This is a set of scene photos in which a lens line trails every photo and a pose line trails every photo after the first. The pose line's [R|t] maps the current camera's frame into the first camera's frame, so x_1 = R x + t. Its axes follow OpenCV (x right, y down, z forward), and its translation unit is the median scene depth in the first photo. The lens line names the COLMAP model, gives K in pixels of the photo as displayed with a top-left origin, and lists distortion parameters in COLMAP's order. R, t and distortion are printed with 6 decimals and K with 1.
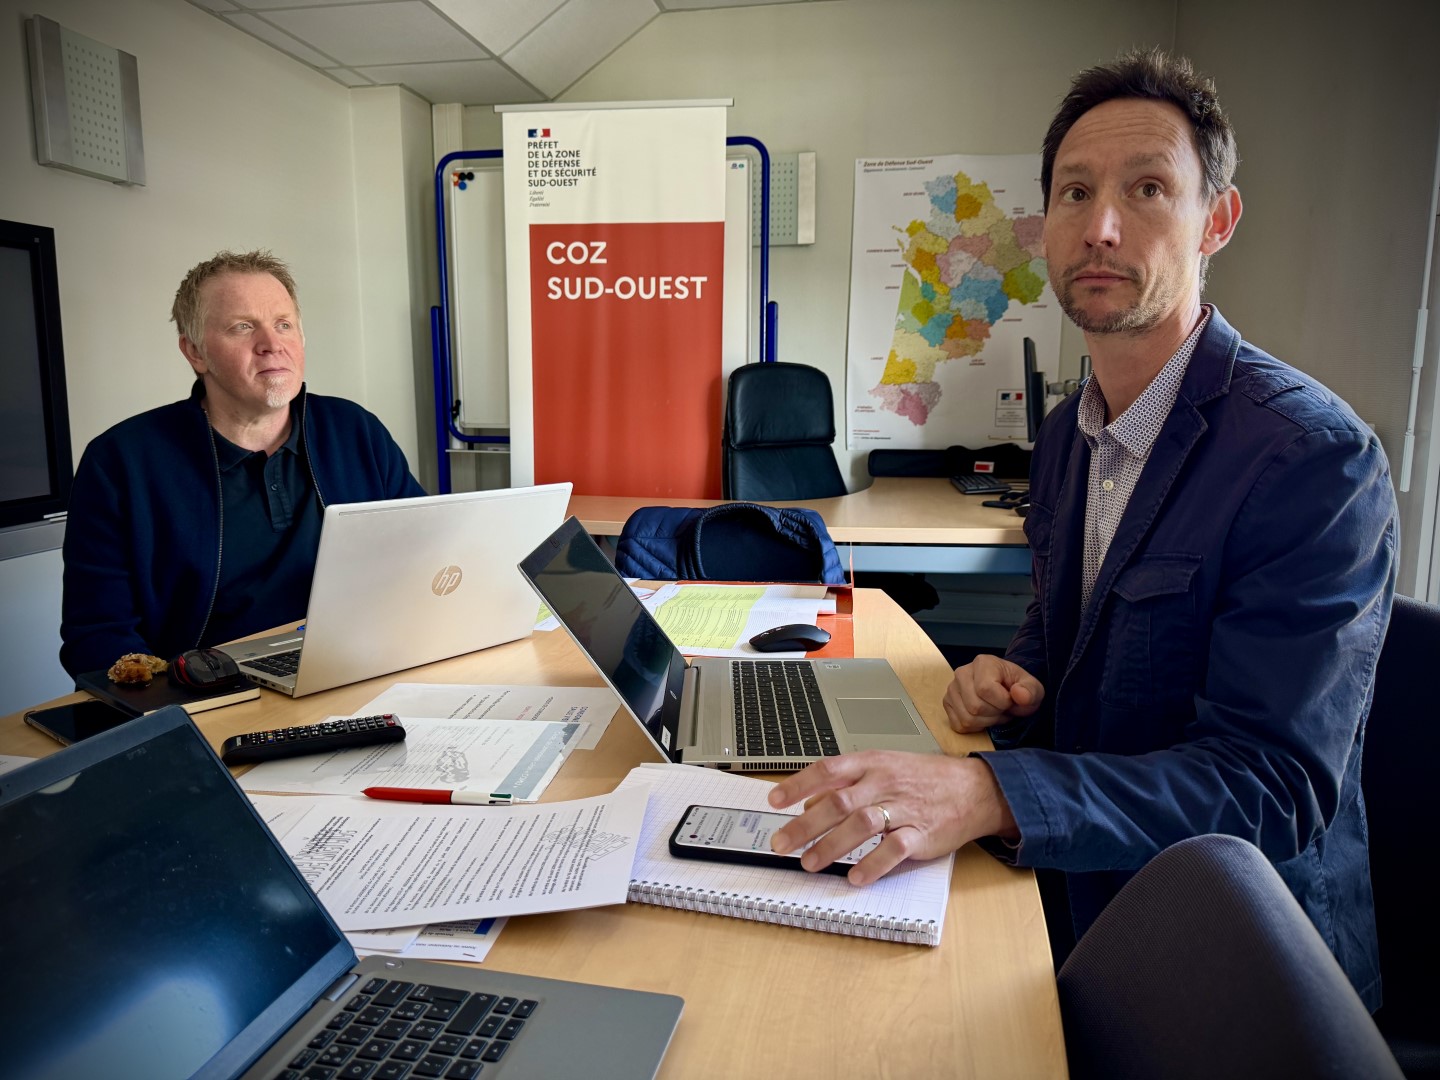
lens RADIAL K [[1010.0, 0, 715.7], [0, 1010.0, 542.4], [0, 0, 1]] dist [0.116790, -0.177417]
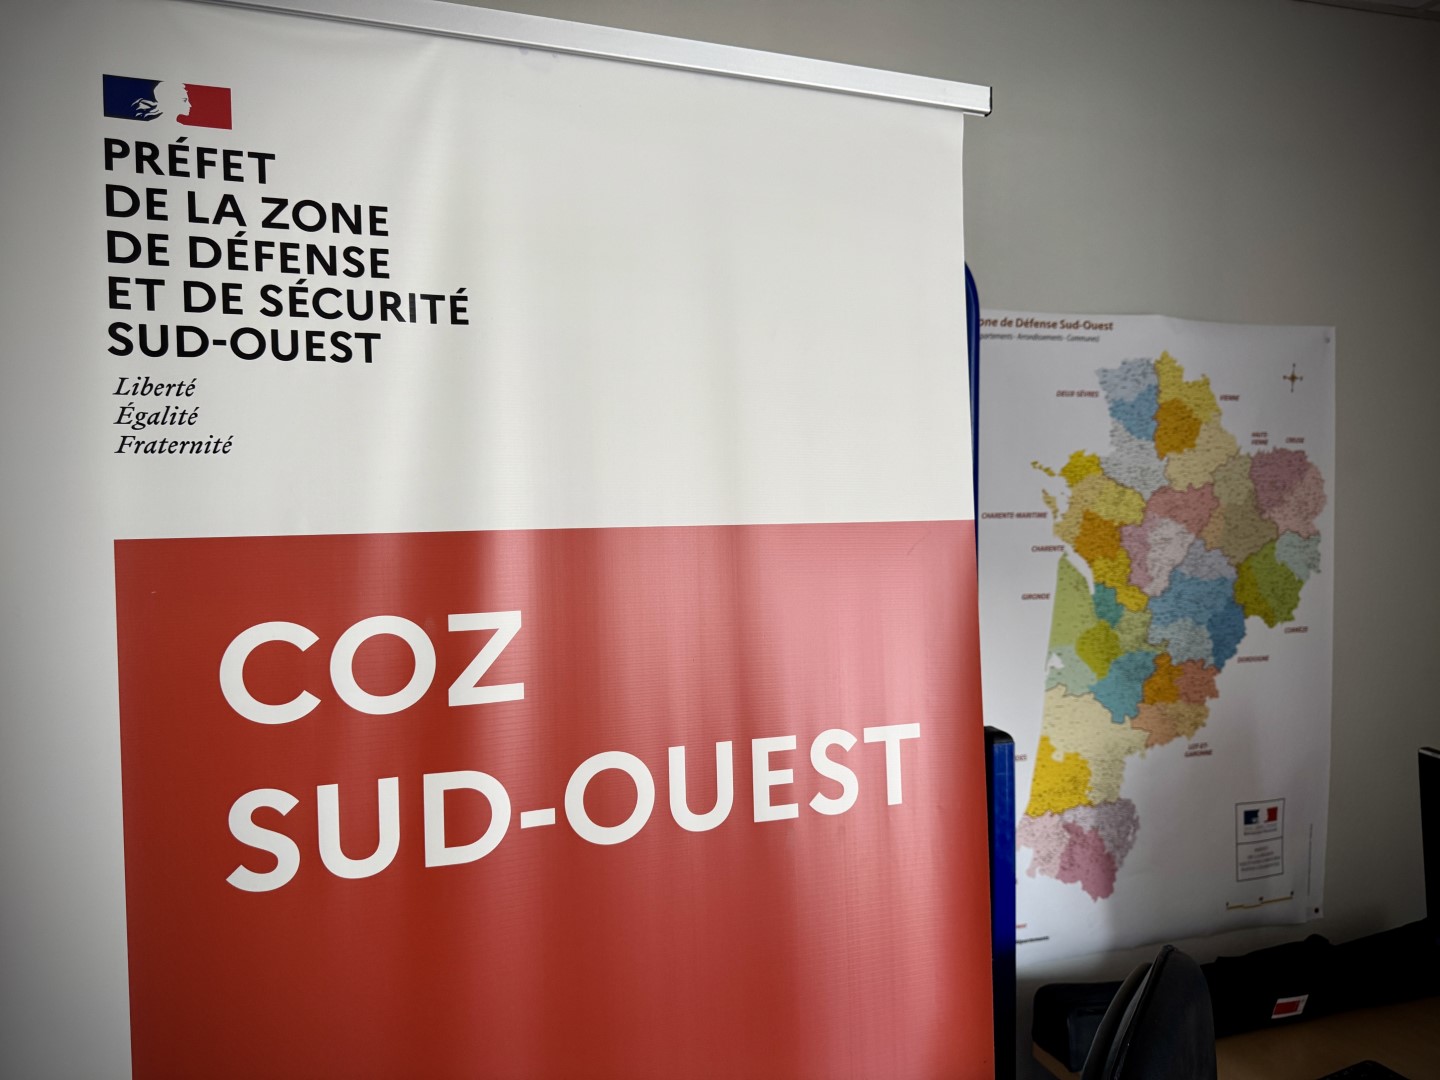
lens RADIAL K [[1010.0, 0, 715.7], [0, 1010.0, 542.4], [0, 0, 1]] dist [0.116790, -0.177417]
pose [[0.877404, -0.037979, 0.478246, -0.158117], [0.083438, 0.993750, -0.074161, -0.258706], [-0.472441, 0.104973, 0.875089, 0.698837]]
